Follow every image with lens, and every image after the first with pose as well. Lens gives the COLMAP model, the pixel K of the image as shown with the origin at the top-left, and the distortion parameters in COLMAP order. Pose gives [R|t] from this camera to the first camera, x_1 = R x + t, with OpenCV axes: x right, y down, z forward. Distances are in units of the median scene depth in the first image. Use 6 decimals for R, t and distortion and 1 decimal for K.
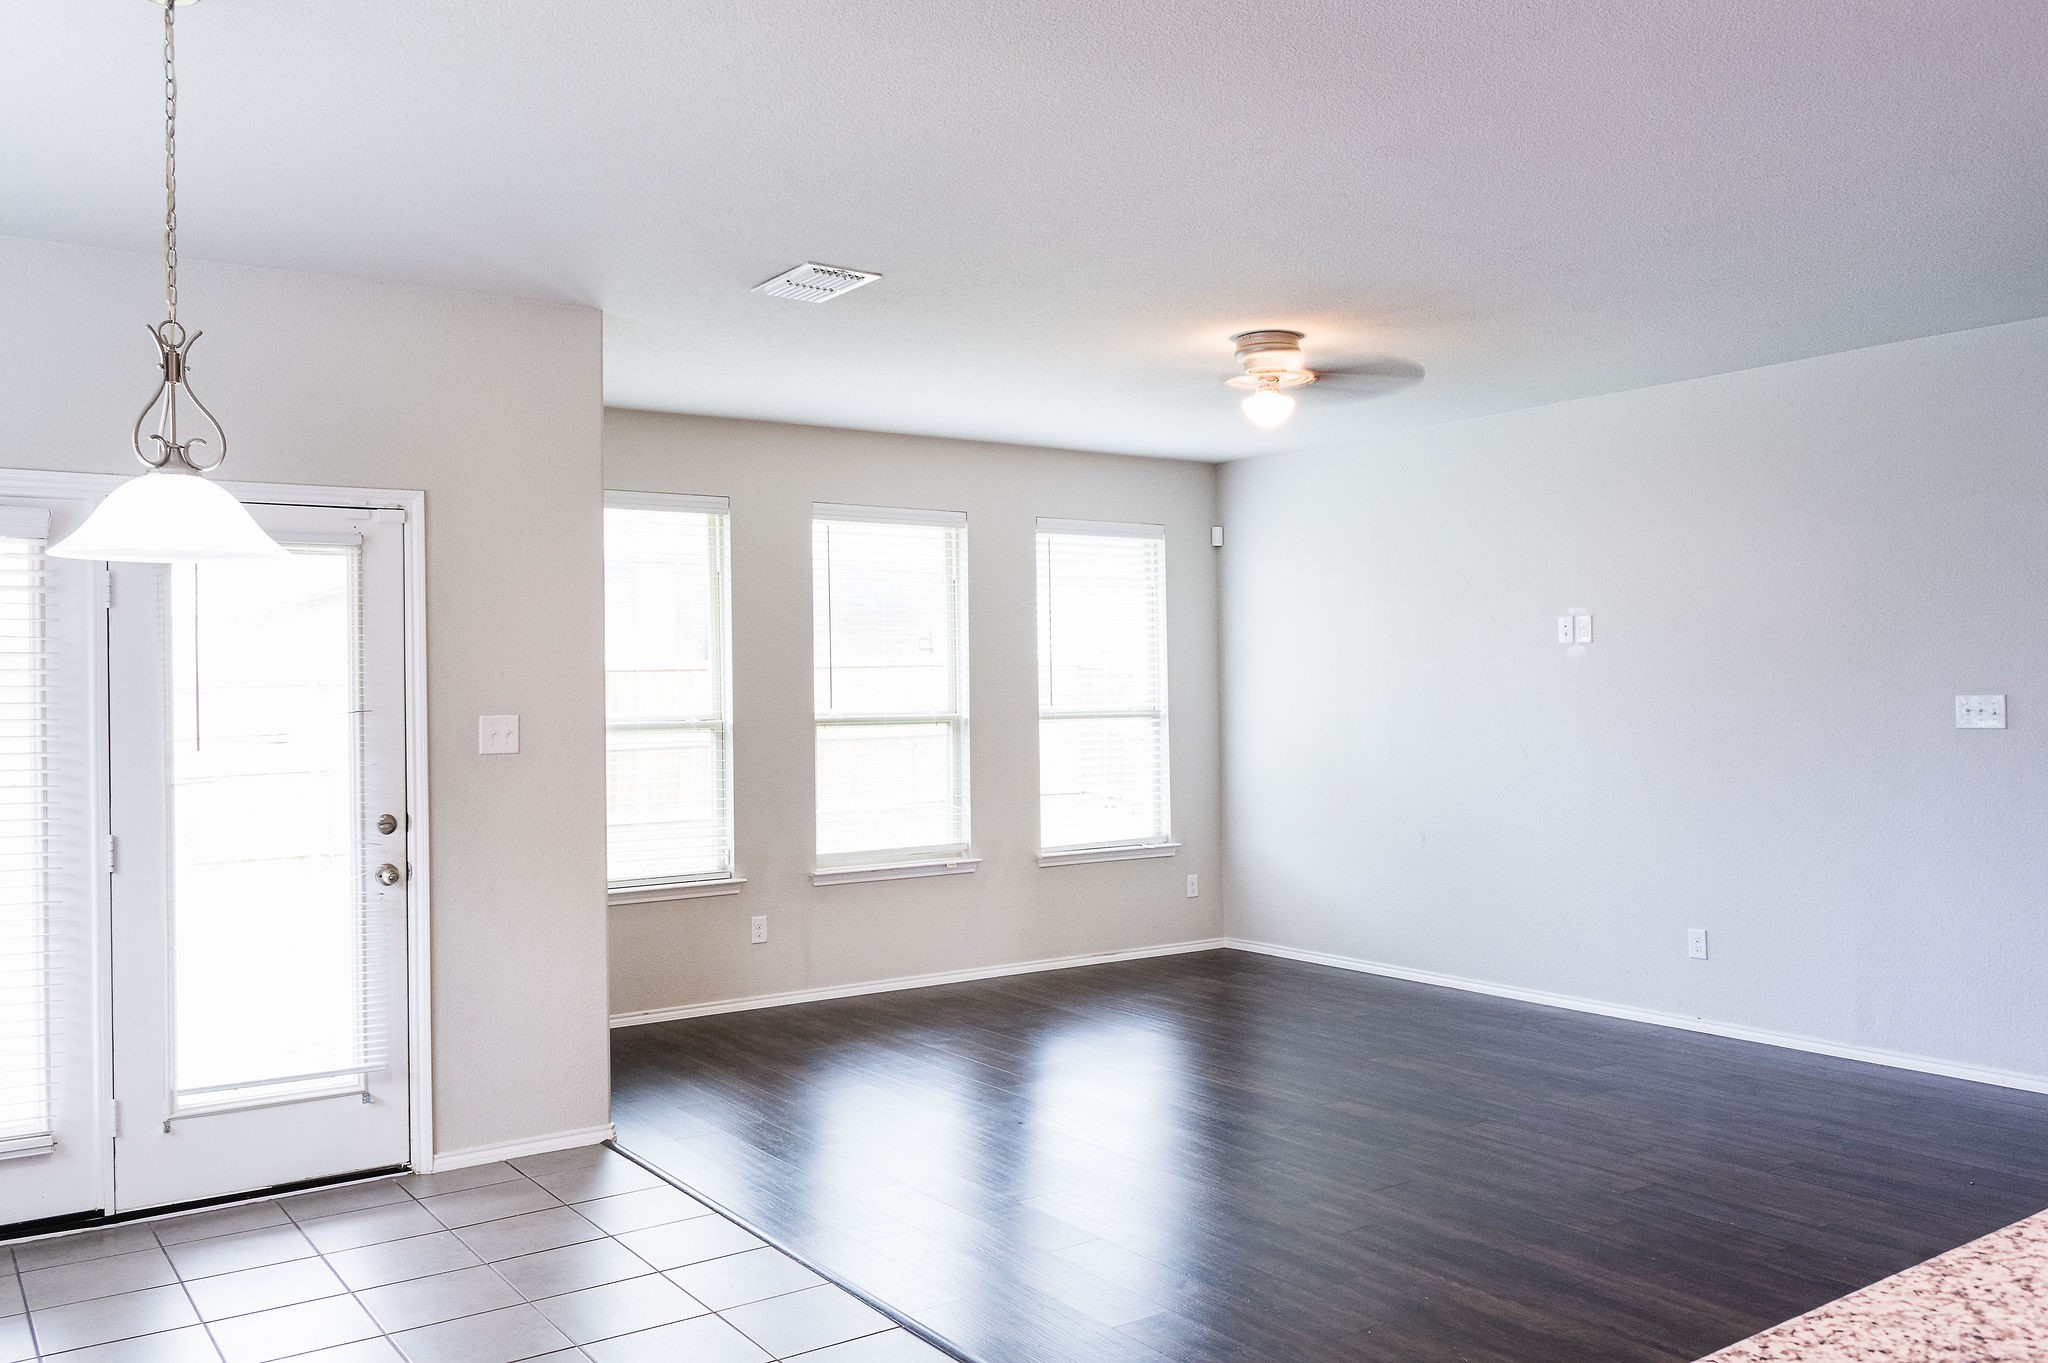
lens RADIAL K [[1654.5, 0, 1018.0], [0, 1654.5, 673.5], [0, 0, 1]] dist [-0.017553, 0.007412]
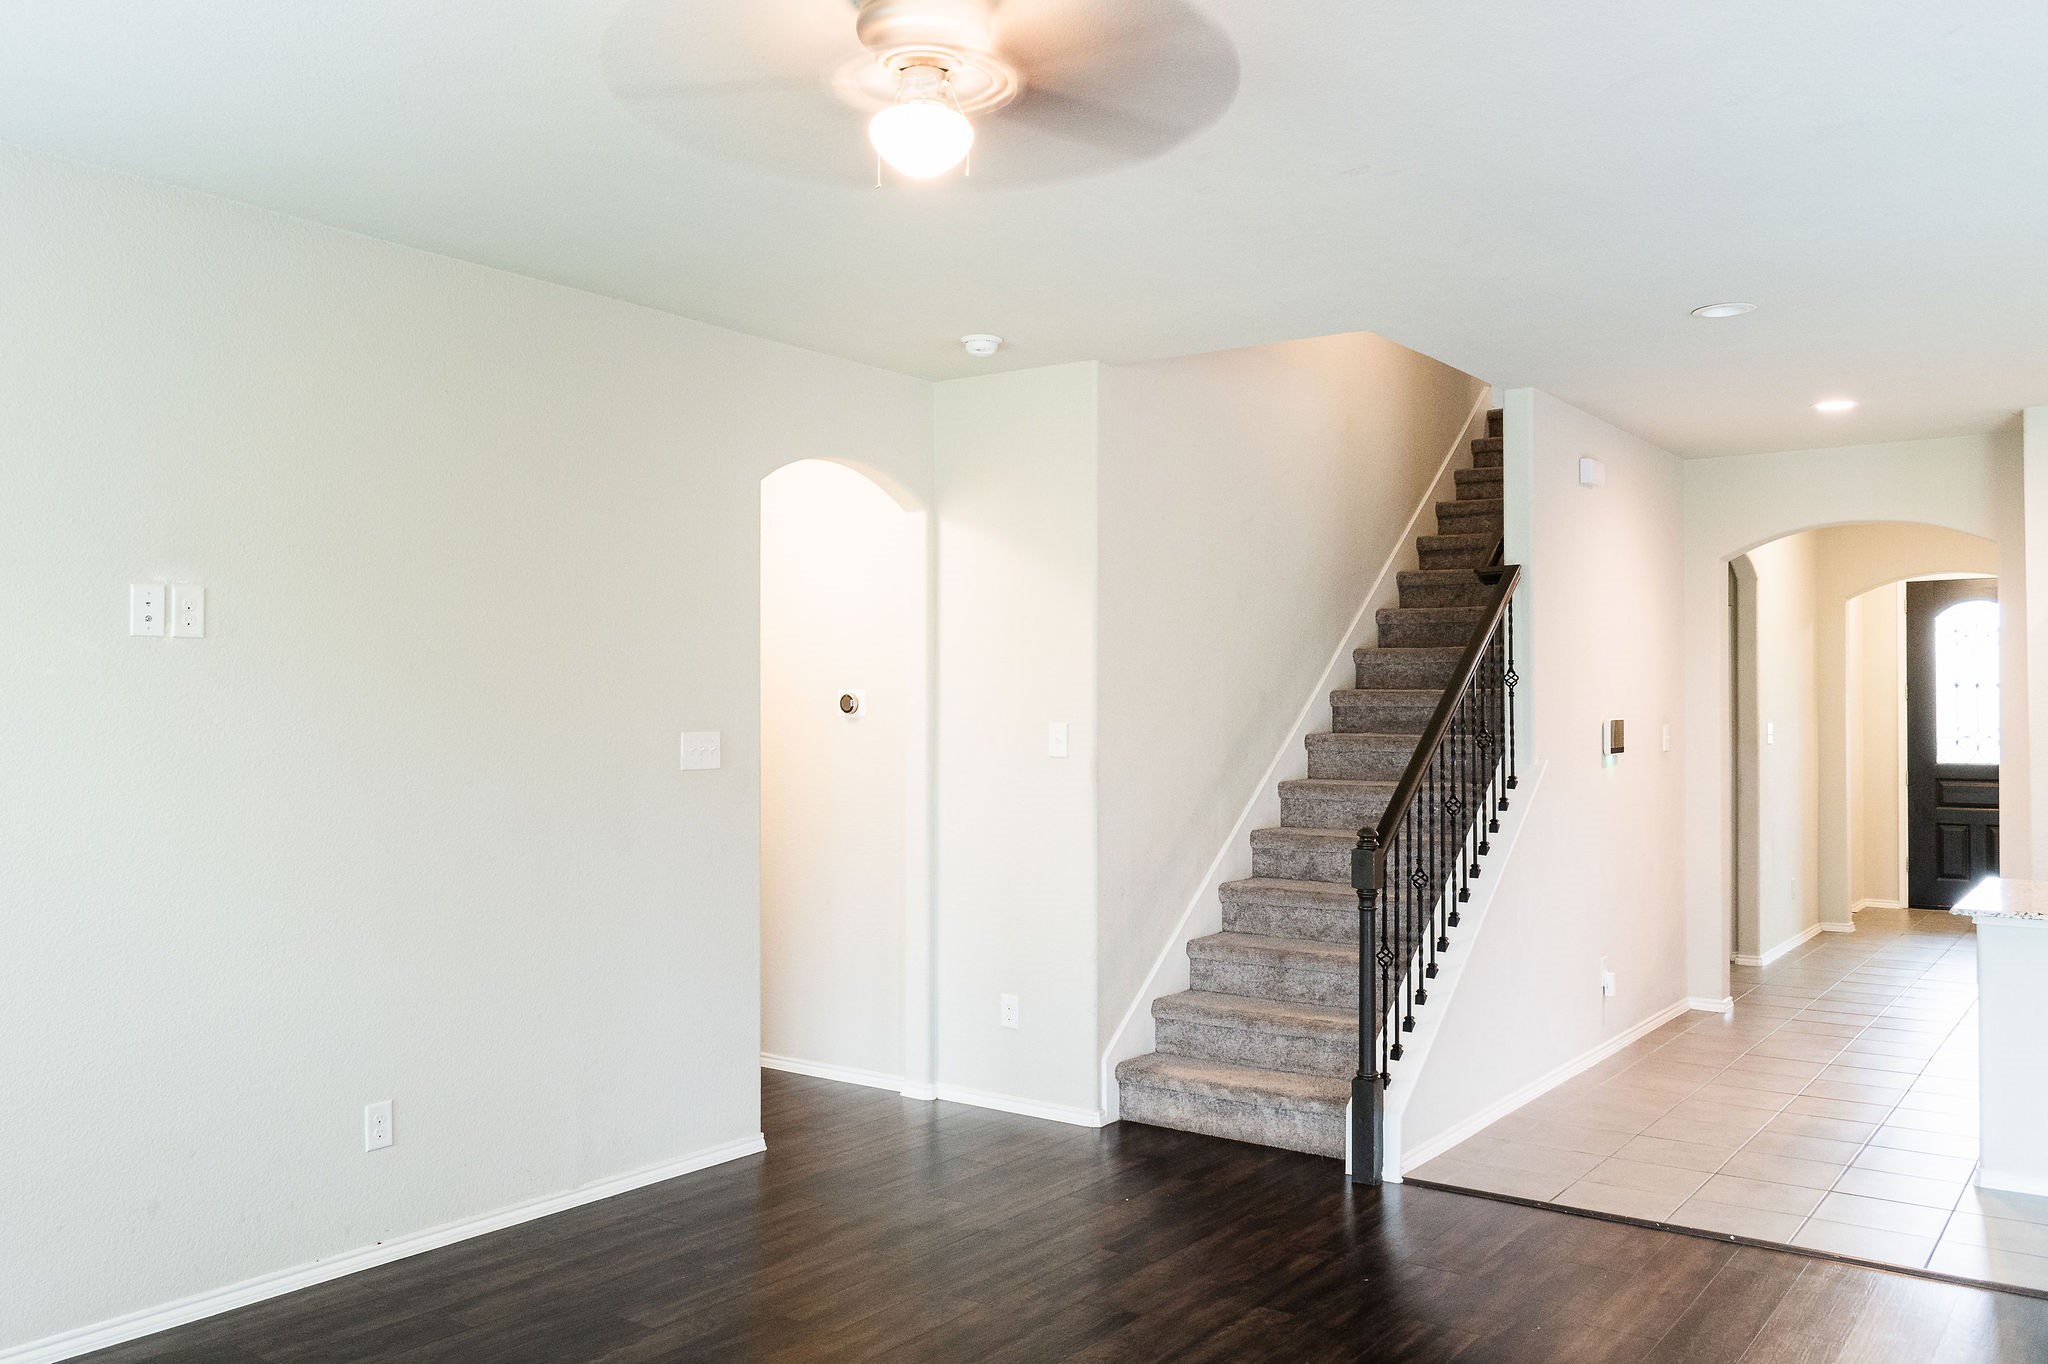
lens RADIAL K [[1654.5, 0, 1013.1], [0, 1654.5, 697.9], [0, 0, 1]] dist [-0.017553, 0.007412]
pose [[-0.327145, 0.017785, 0.944807, -0.290115], [-0.010562, 0.999692, -0.022475, 0.011917], [-0.944915, -0.017332, -0.326856, 1.055629]]
